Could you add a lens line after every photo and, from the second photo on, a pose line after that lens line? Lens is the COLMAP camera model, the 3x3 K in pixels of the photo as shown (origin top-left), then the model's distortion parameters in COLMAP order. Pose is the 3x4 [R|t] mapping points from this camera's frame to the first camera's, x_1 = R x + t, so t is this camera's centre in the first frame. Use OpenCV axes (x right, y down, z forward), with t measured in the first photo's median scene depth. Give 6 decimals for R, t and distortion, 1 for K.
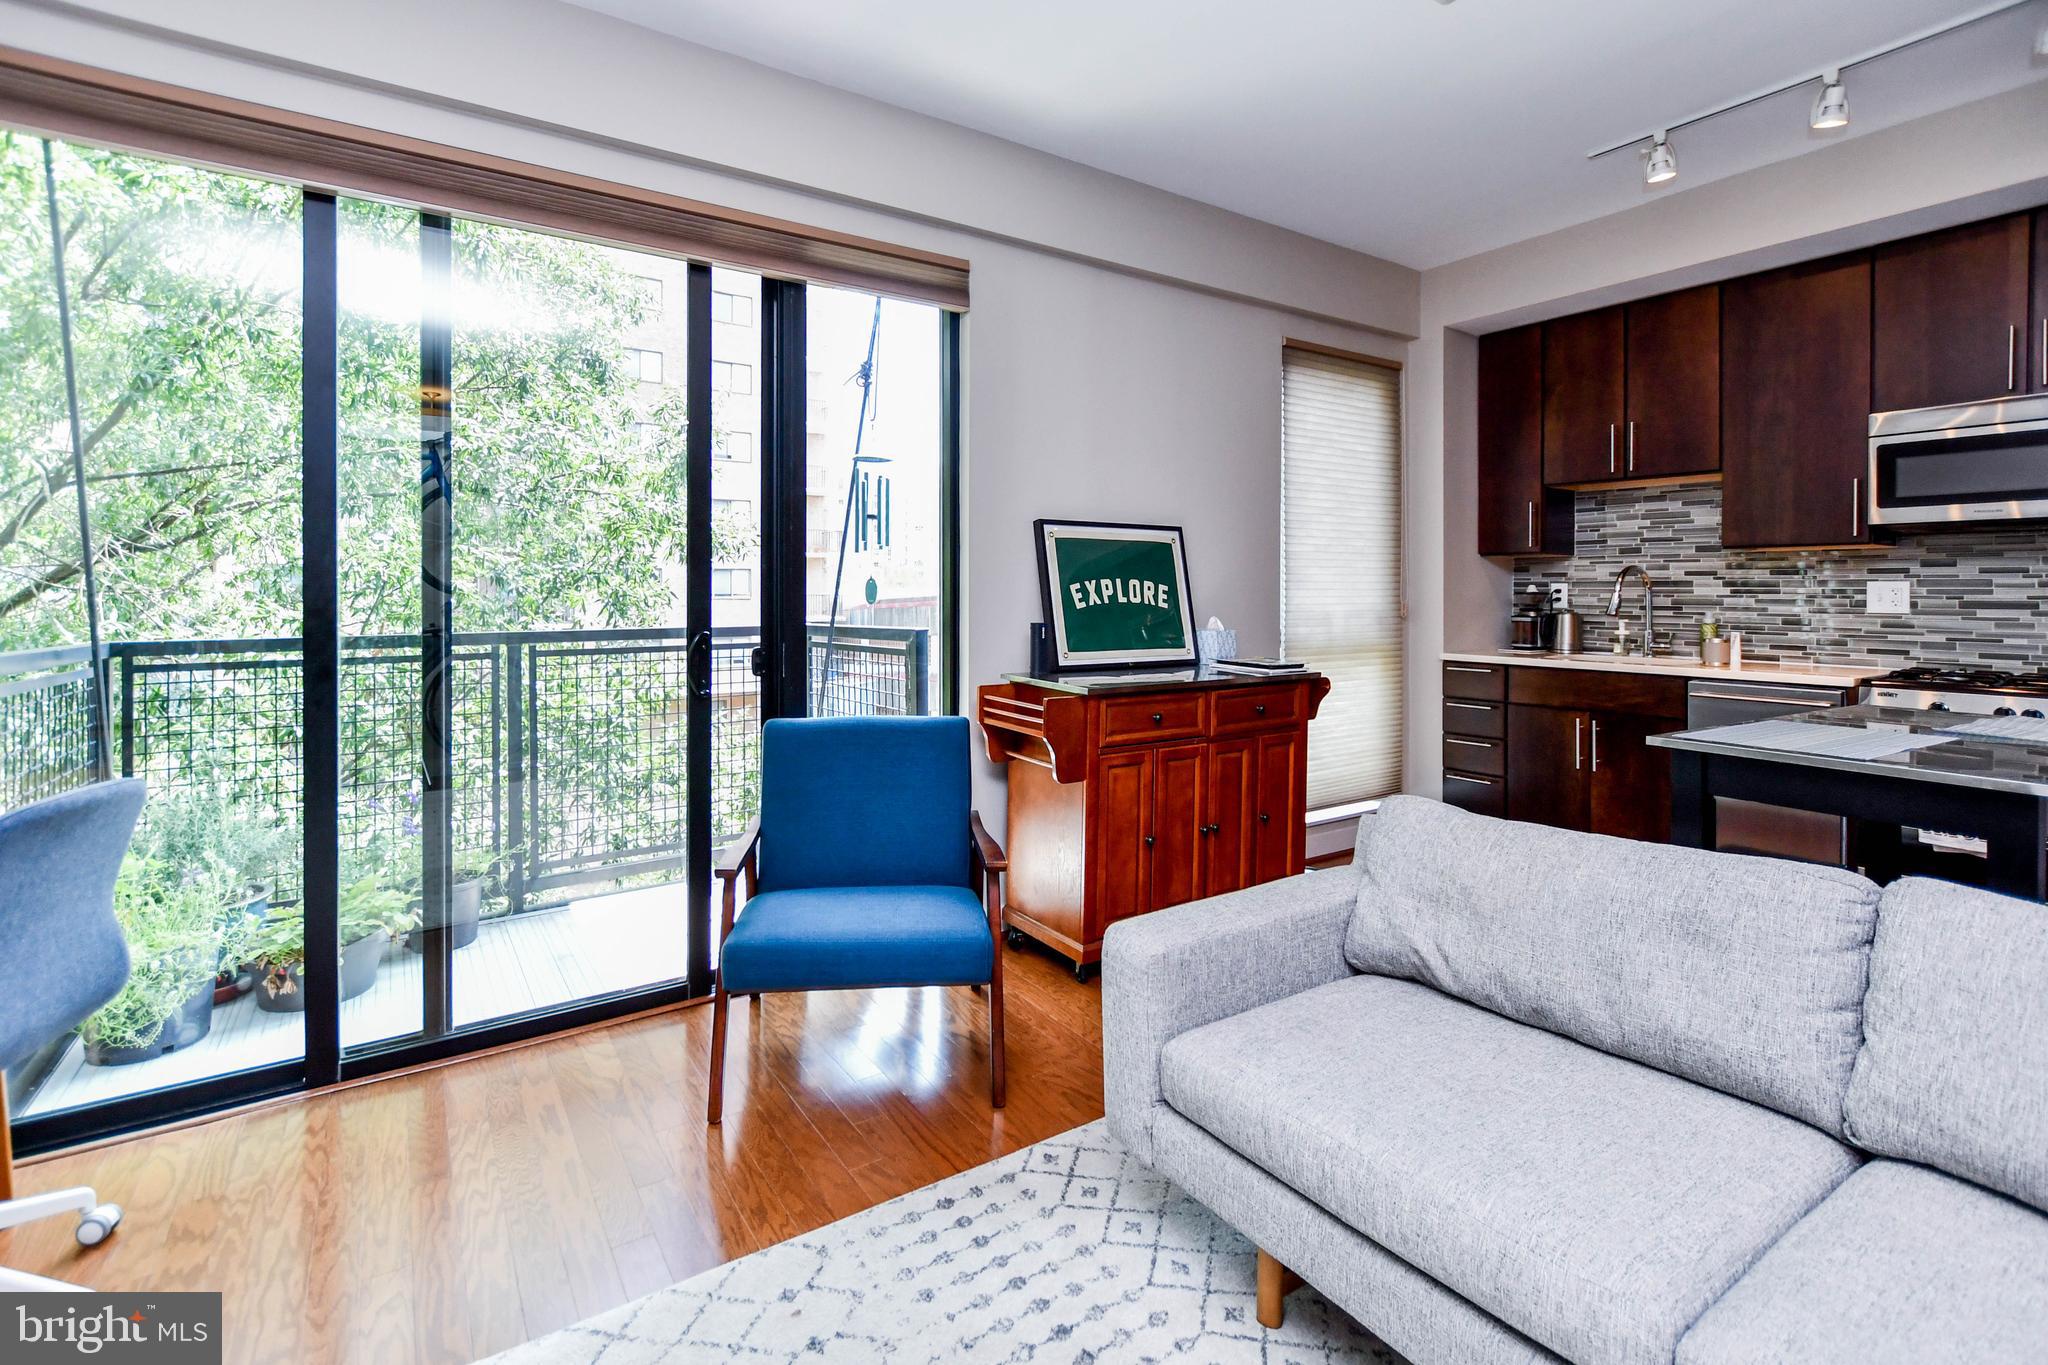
lens RADIAL K [[924.9, 0, 987.1], [0, 924.9, 608.3], [0, 0, 1]] dist [-0.009658, 0.002161]
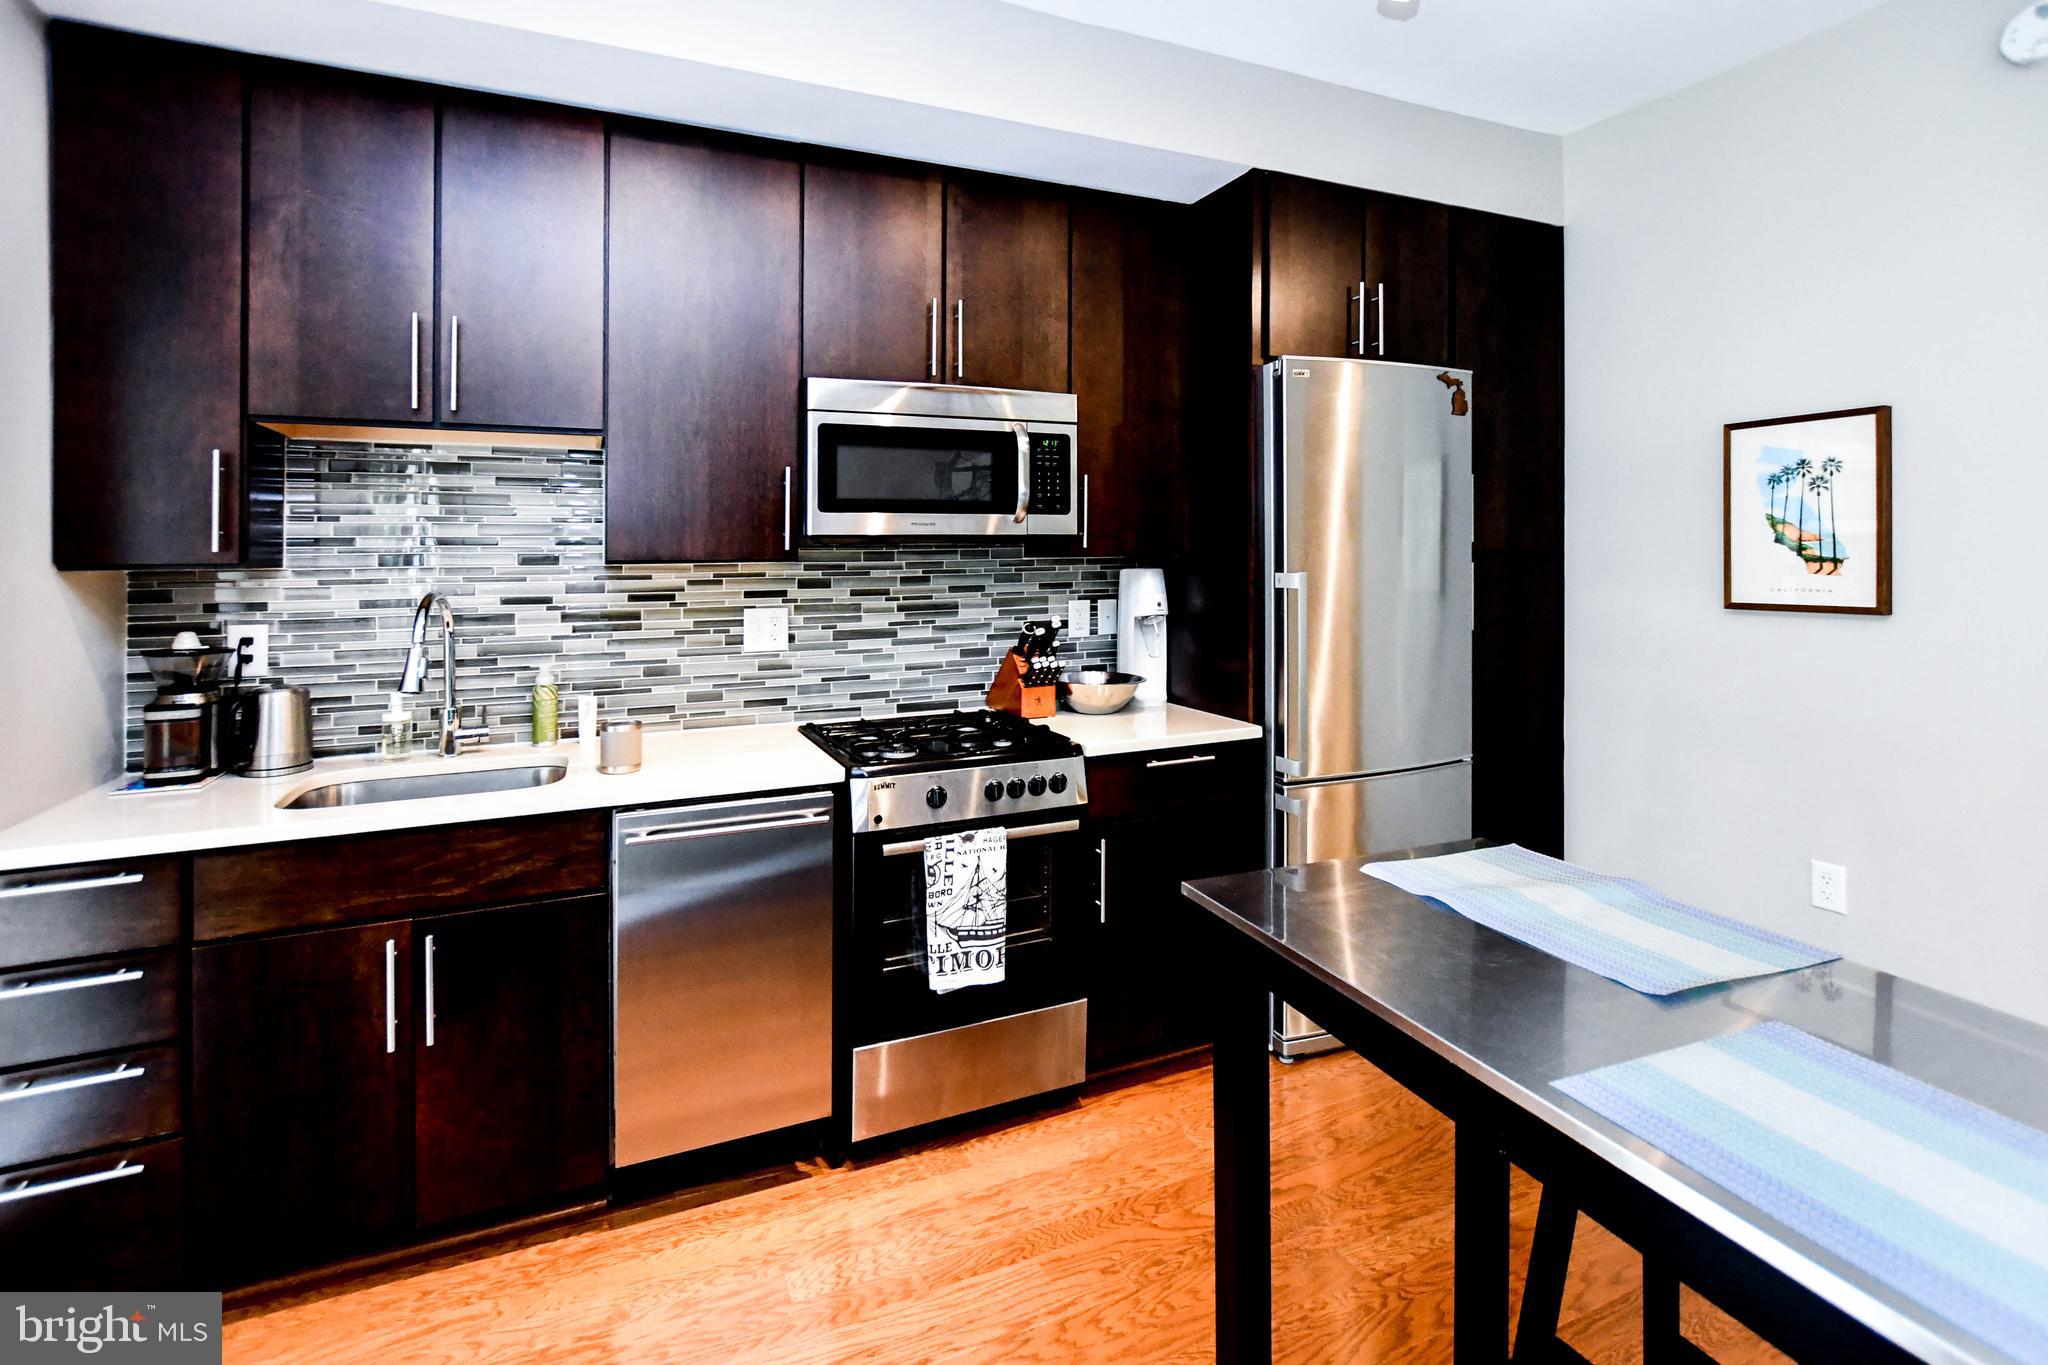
lens RADIAL K [[949.1, 0, 1016.9], [0, 949.1, 548.8], [0, 0, 1]] dist [-0.003980, -0.000337]
pose [[0.159655, 0.004610, 0.987162, 0.244482], [0.031173, 0.999467, -0.009709, -0.061117], [-0.986681, 0.032323, 0.159426, 0.647876]]
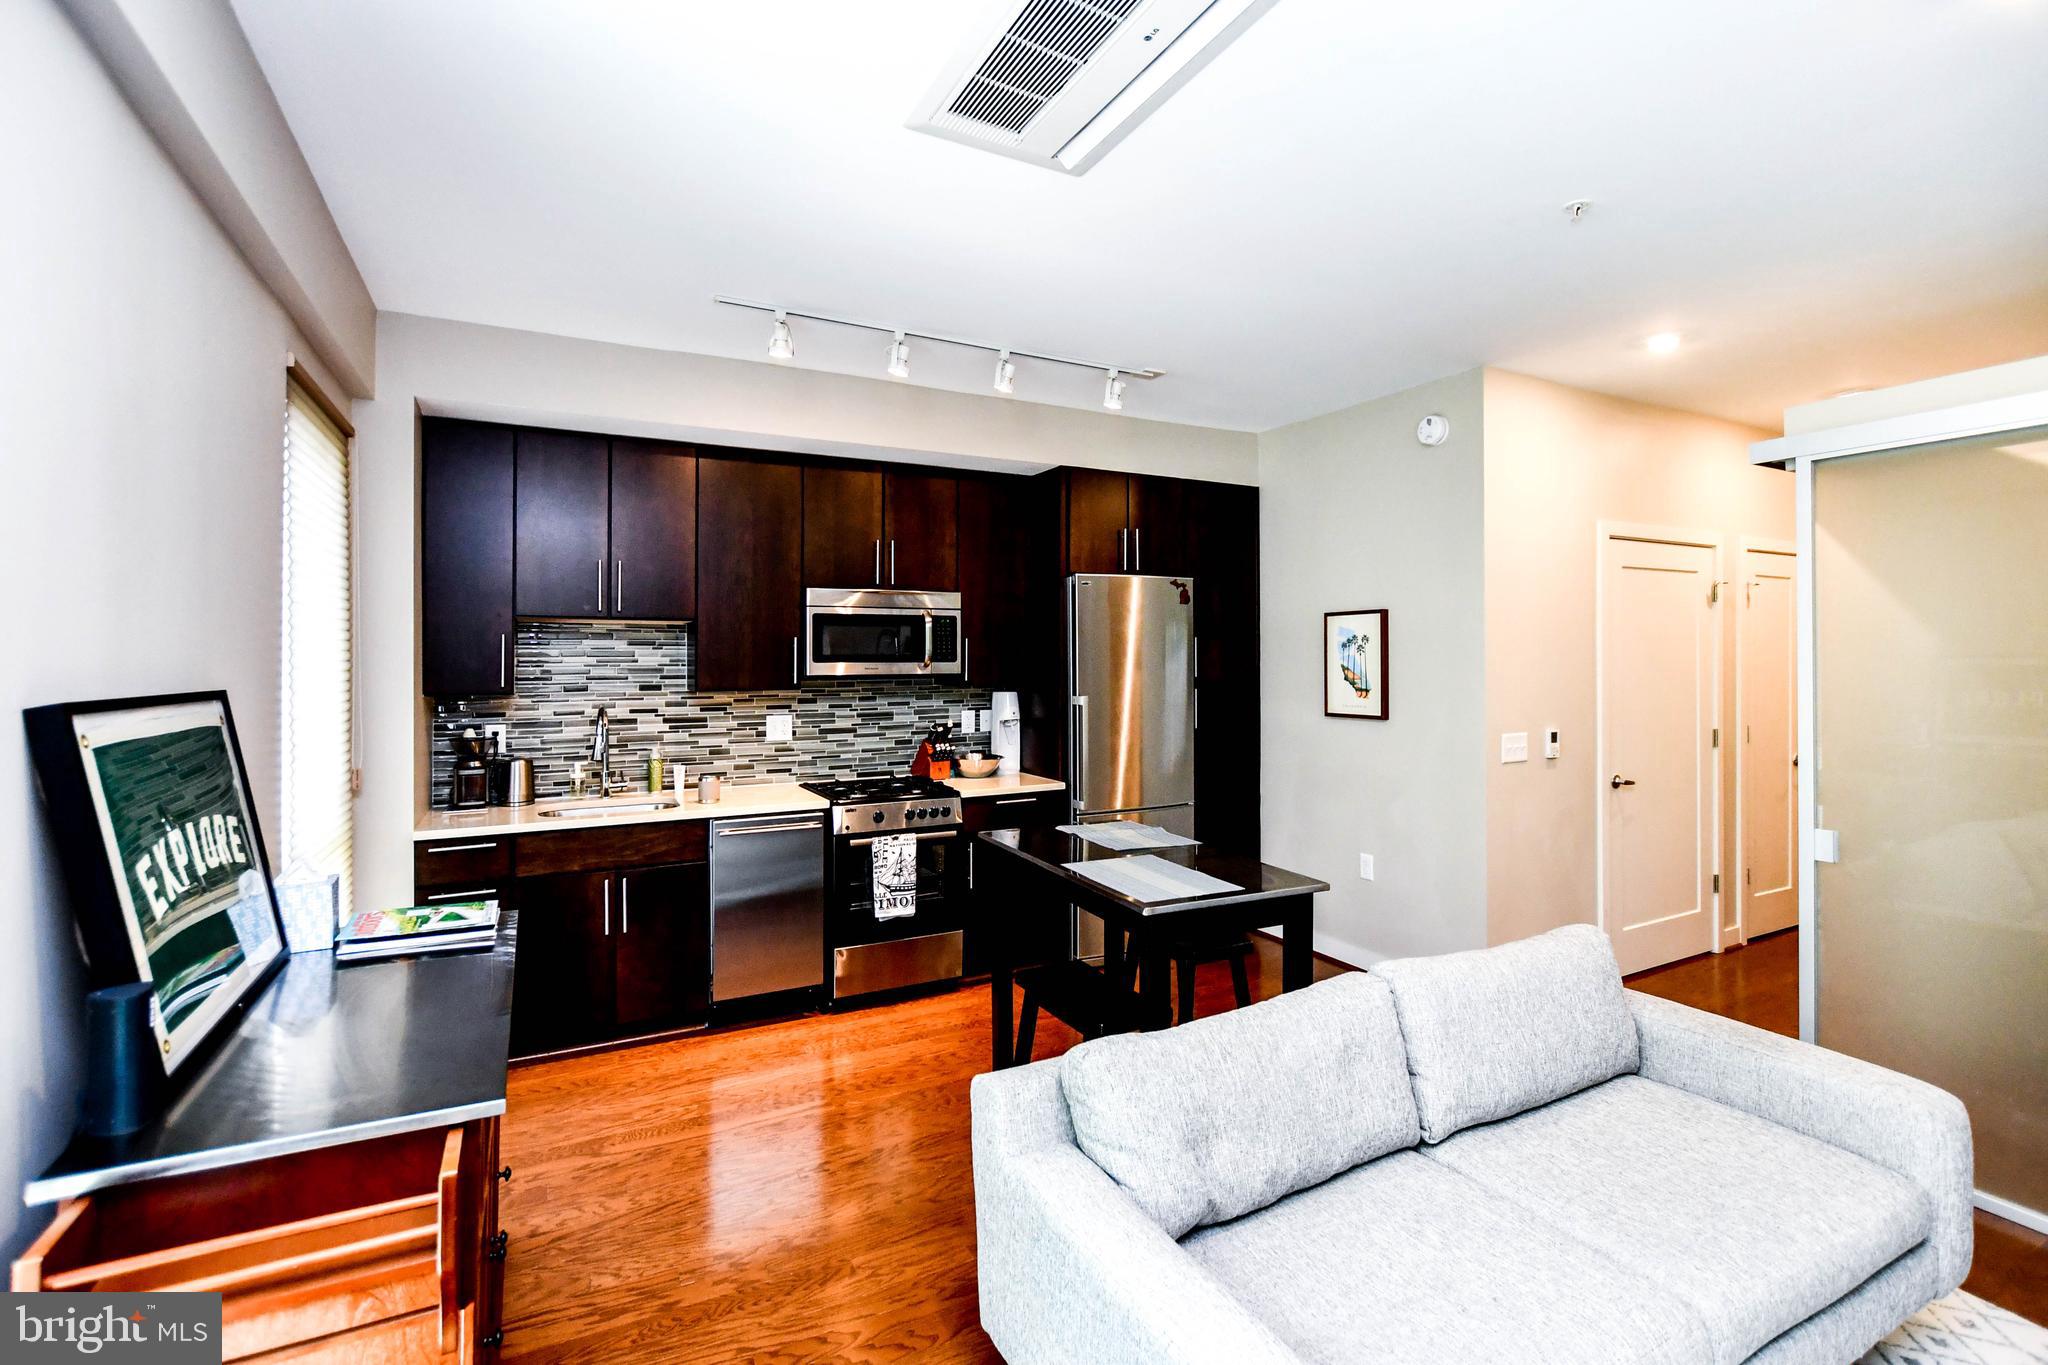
lens RADIAL K [[919.1, 0, 1020.4], [0, 919.1, 695.7], [0, 0, 1]] dist [-0.001847, 0.000045]
pose [[0.106765, -0.040105, 0.993475, -0.230257], [0.027347, 0.998927, 0.037387, -0.090911], [-0.993908, 0.023177, 0.107747, 0.510662]]
